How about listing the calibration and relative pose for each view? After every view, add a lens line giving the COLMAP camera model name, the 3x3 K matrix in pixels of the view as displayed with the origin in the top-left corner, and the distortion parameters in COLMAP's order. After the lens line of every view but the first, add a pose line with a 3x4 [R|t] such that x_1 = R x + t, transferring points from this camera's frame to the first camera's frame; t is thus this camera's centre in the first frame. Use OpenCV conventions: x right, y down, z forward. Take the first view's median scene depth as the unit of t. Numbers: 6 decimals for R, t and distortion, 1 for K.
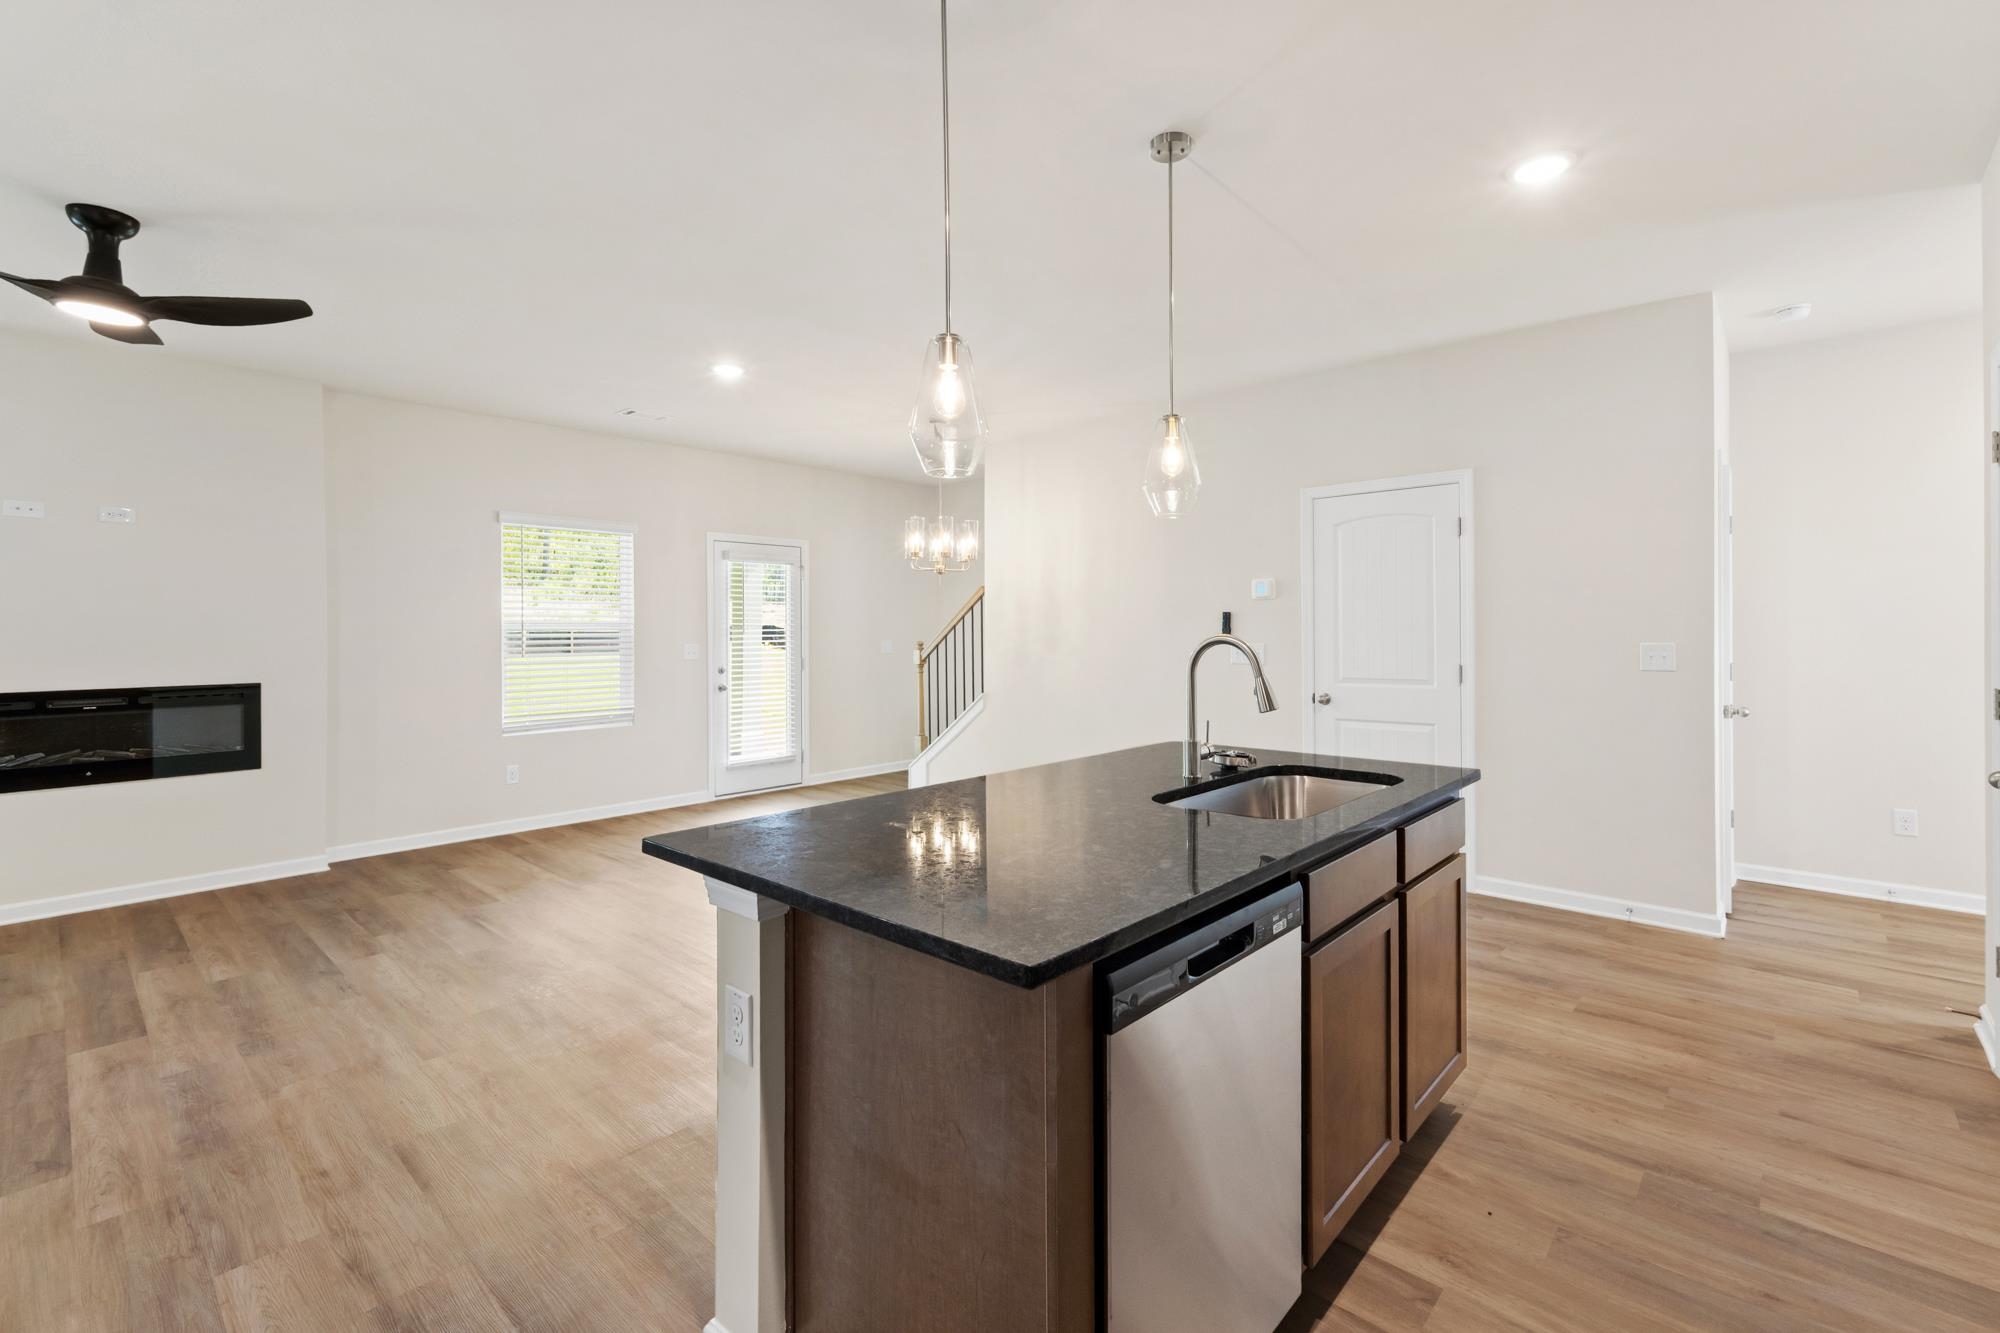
lens RADIAL K [[861.9, 0, 1011.6], [0, 861.9, 621.2], [0, 0, 1]] dist [0.007965, -0.001548]
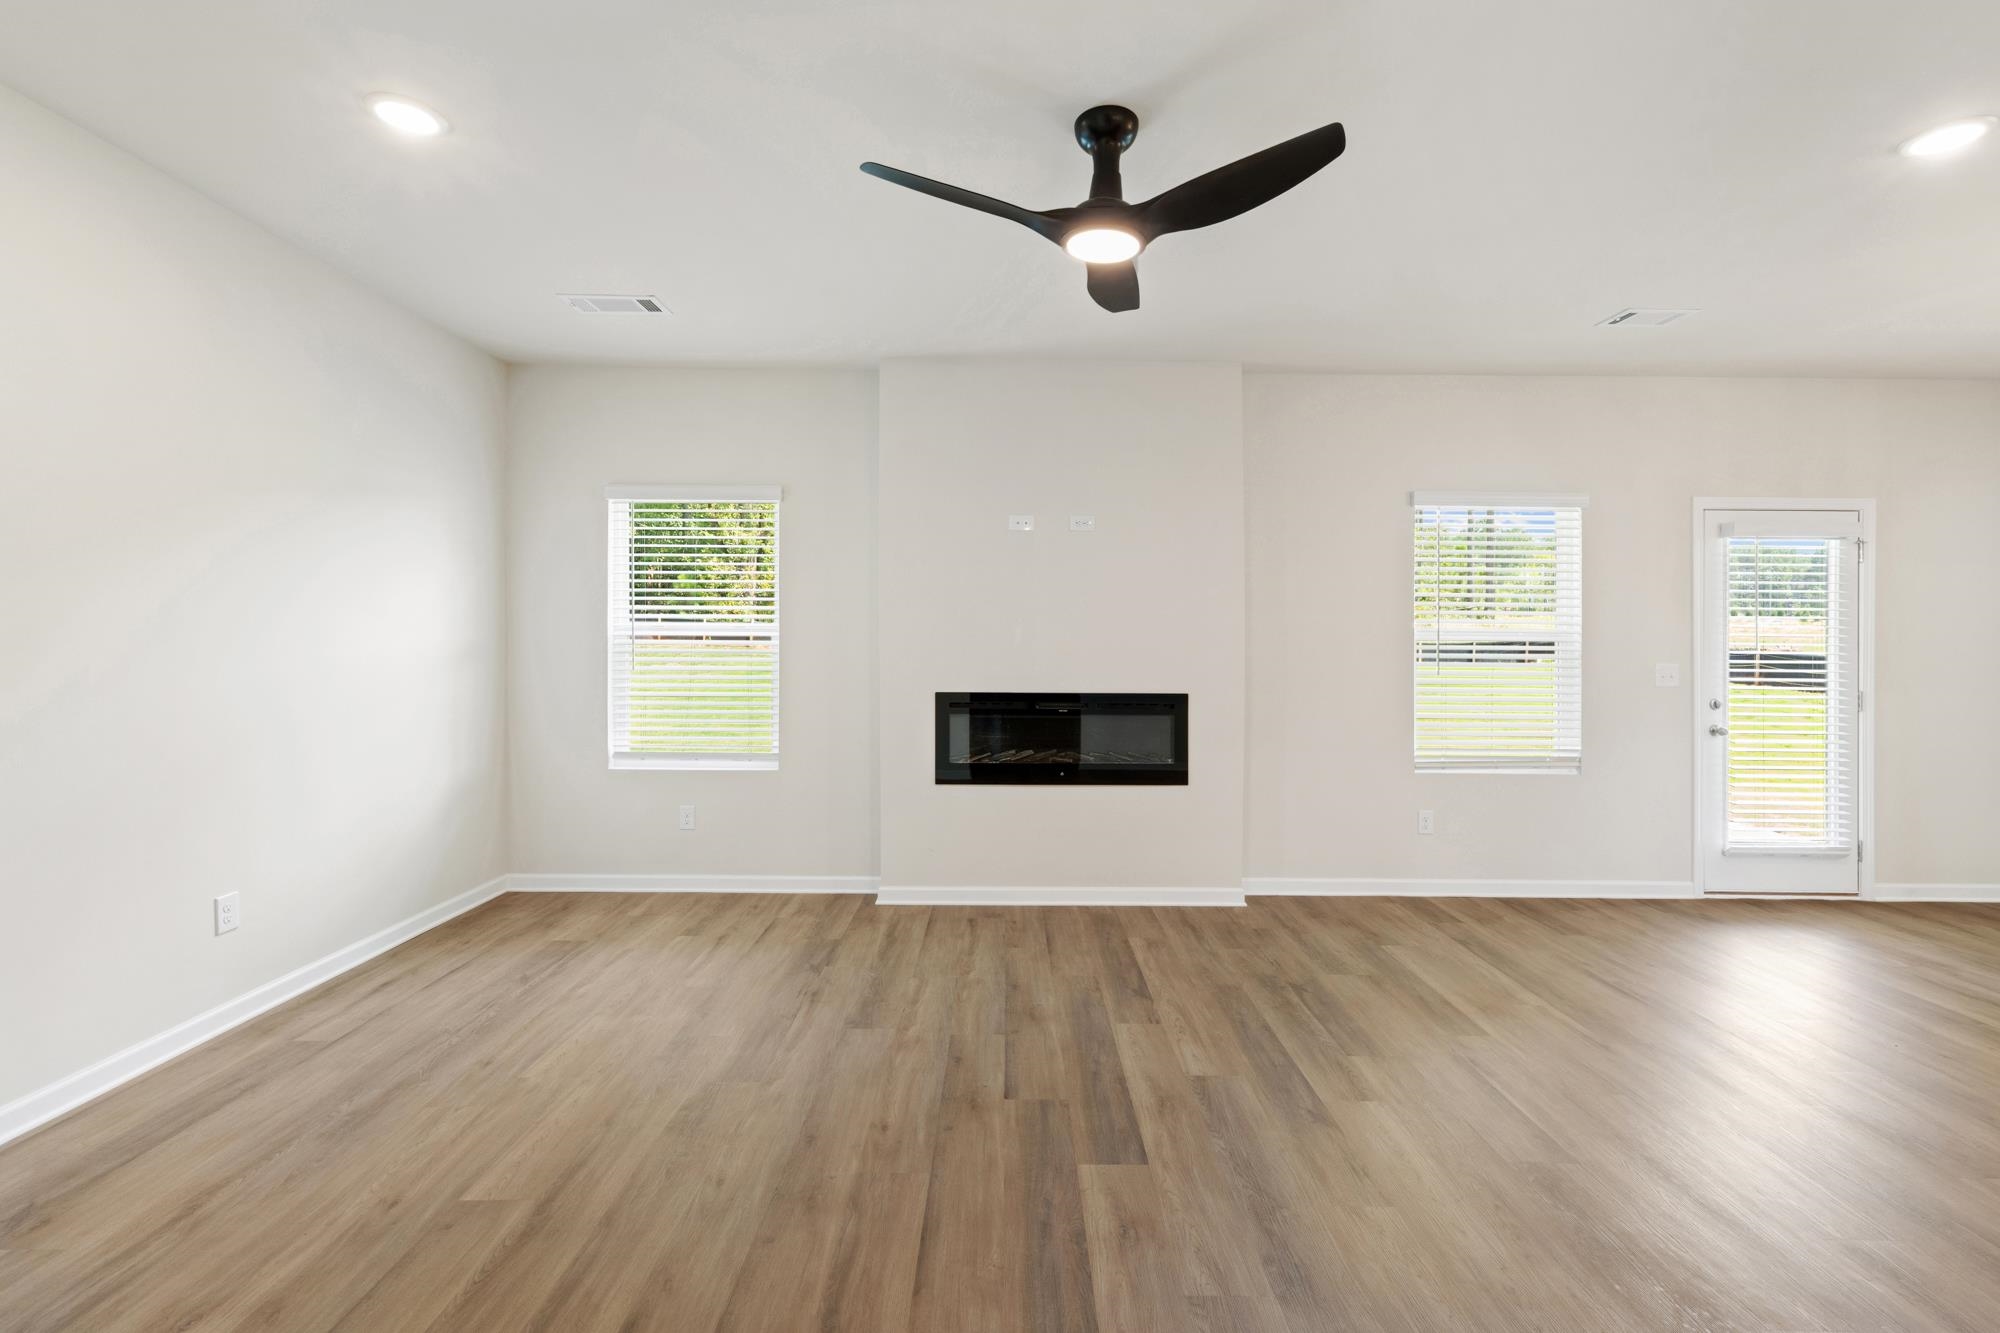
lens RADIAL K [[861.9, 0, 1027.6], [0, 861.9, 642.2], [0, 0, 1]] dist [0.007965, -0.001548]
pose [[0.683198, 0.014955, -0.730080, -0.418279], [-0.006680, 0.999876, 0.014230, 0.008979], [0.730202, -0.004845, 0.683214, 0.327539]]
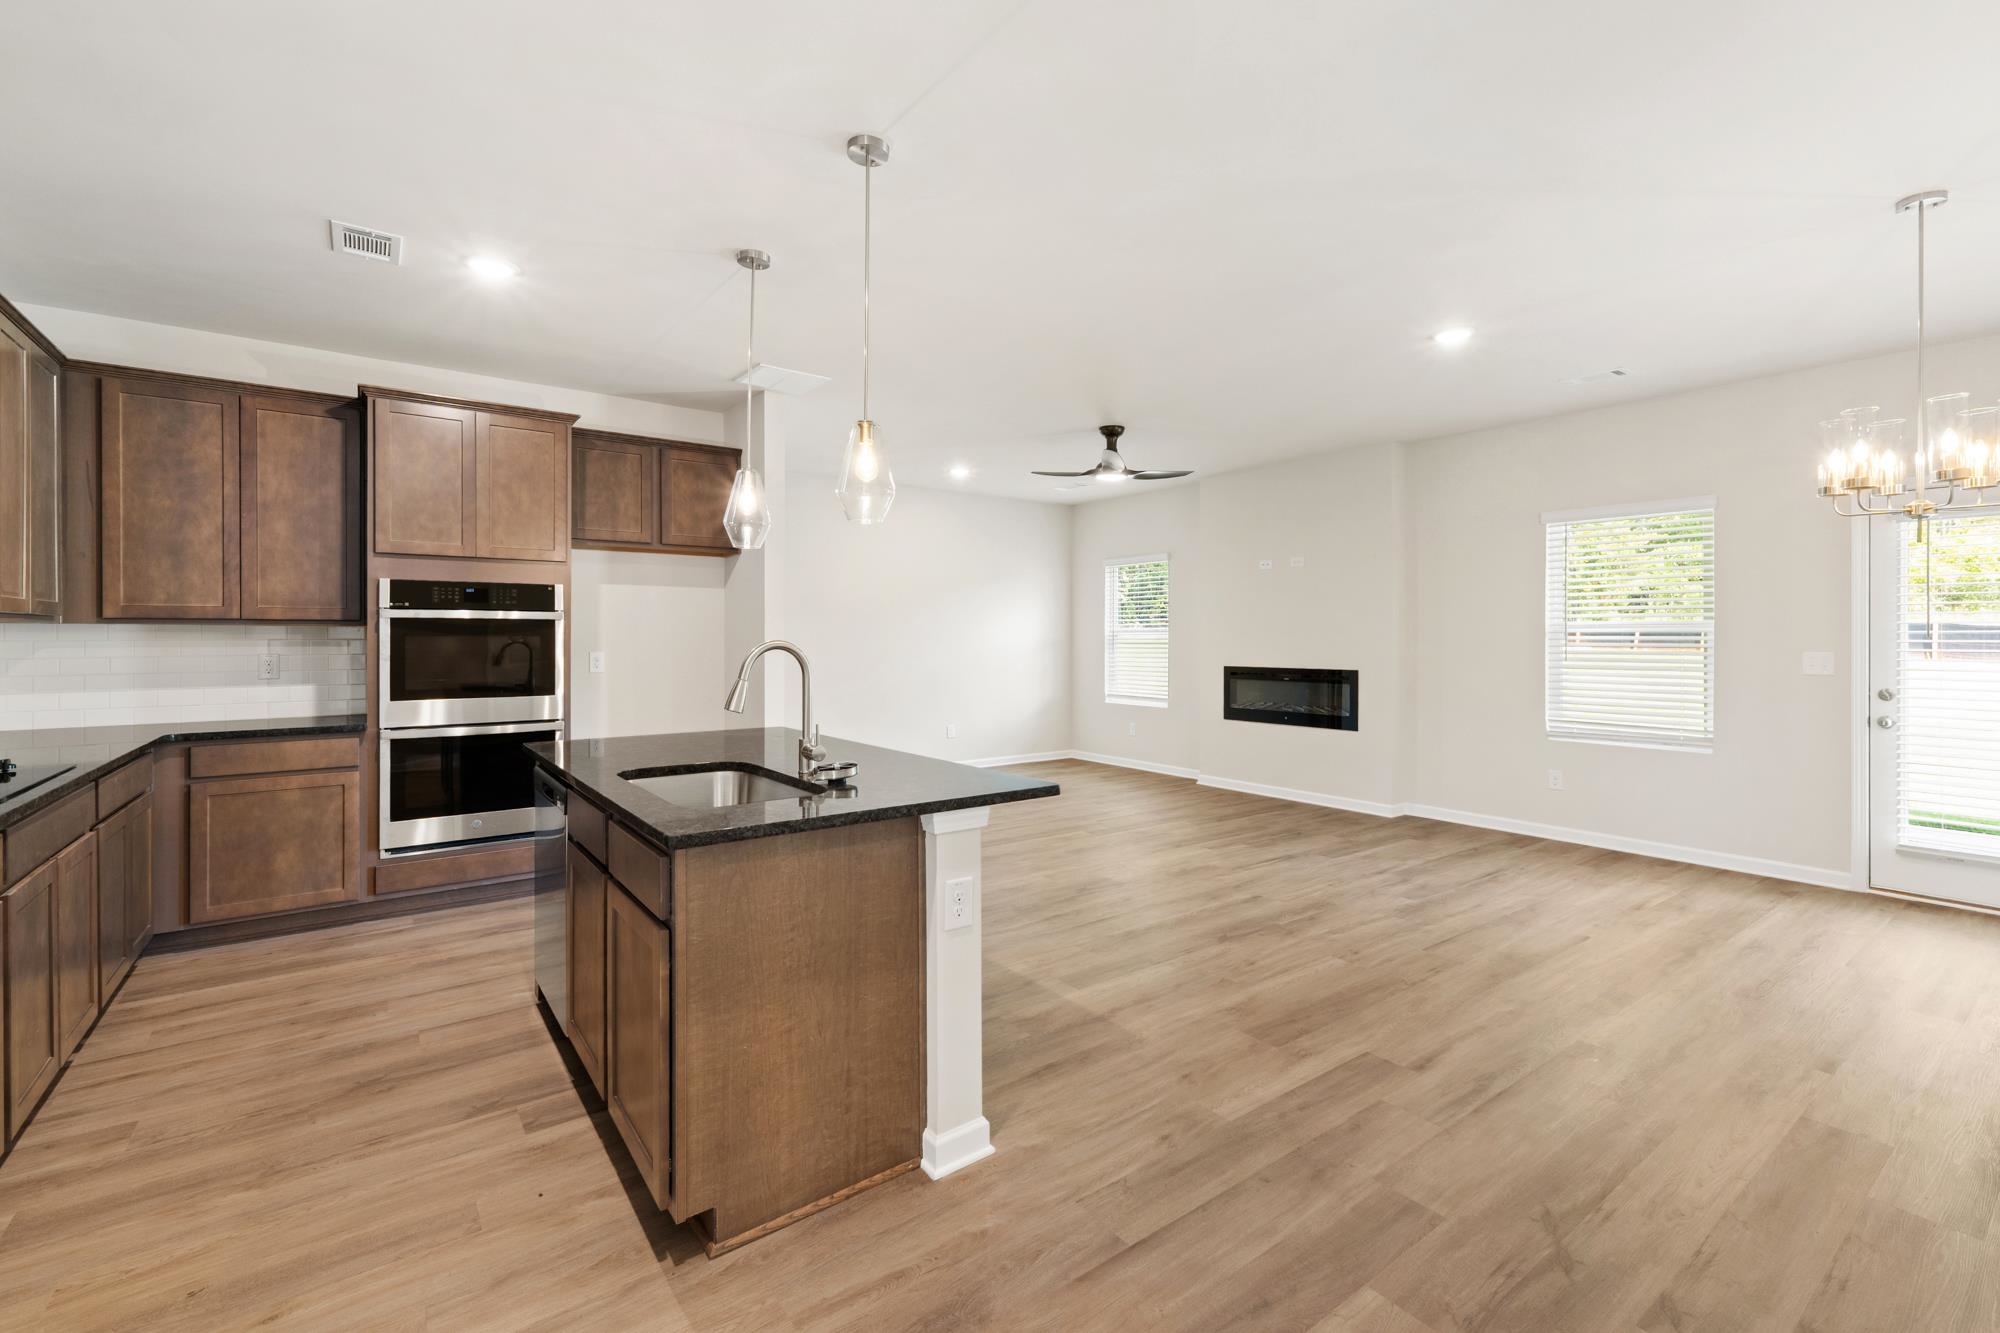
lens RADIAL K [[861.9, 0, 1021.4], [0, 861.9, 647.9], [0, 0, 1]] dist [0.007965, -0.001548]
pose [[-0.177955, 0.019957, -0.983836, 0.785620], [0.012678, 0.999758, 0.017986, 0.005788], [0.983957, -0.009273, -0.178165, 0.945708]]
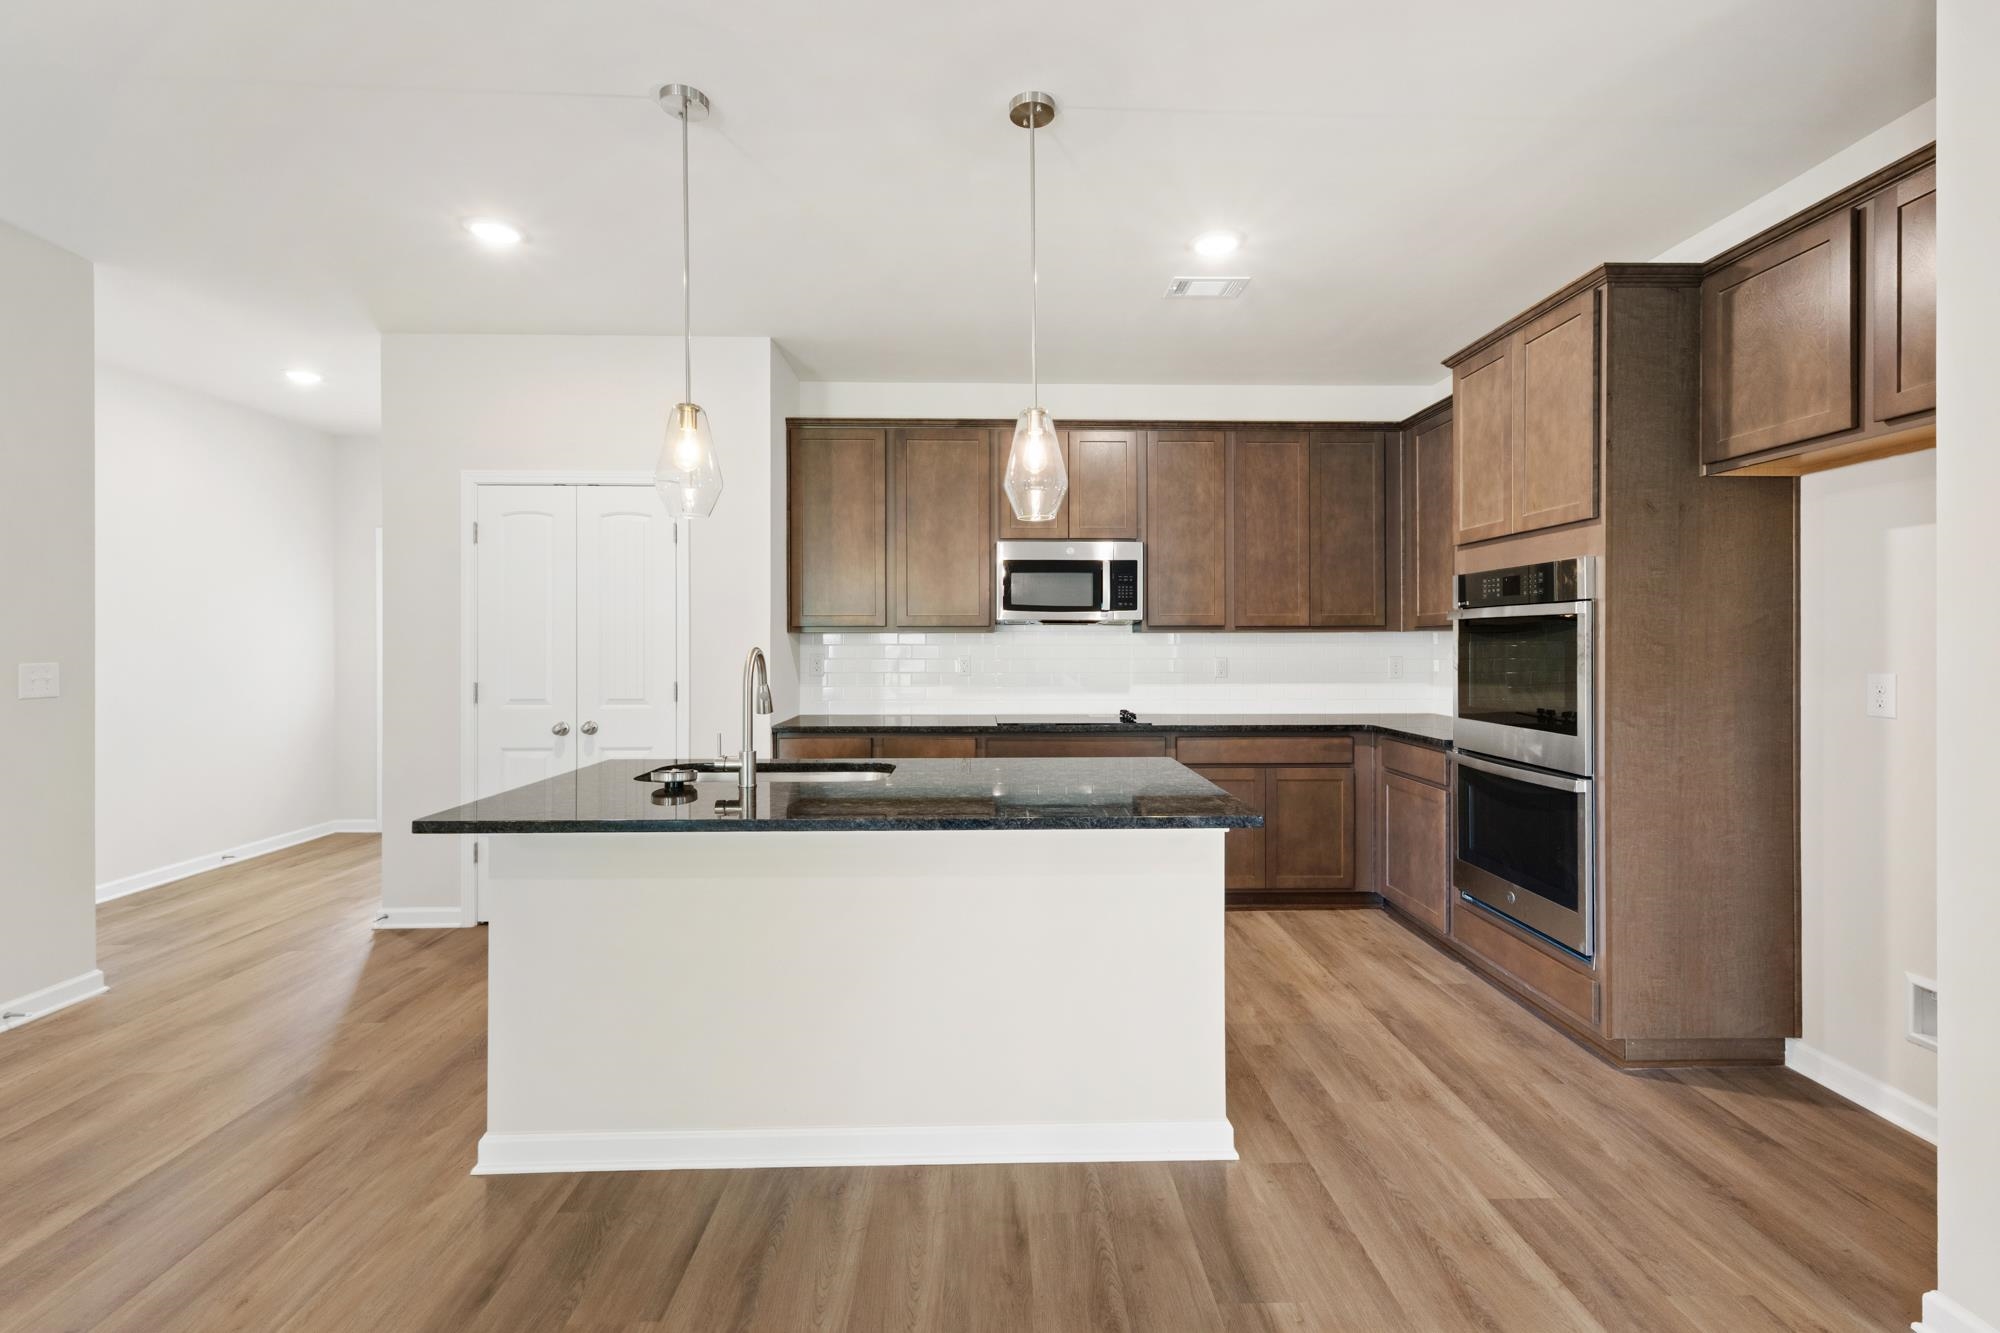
lens RADIAL K [[861.9, 0, 1015.3], [0, 861.9, 643.5], [0, 0, 1]] dist [0.007965, -0.001548]
pose [[-0.692251, 0.005568, 0.721635, -0.489916], [-0.001882, 0.999953, -0.009521, 0.012625], [-0.721654, -0.007949, -0.692208, 0.960316]]
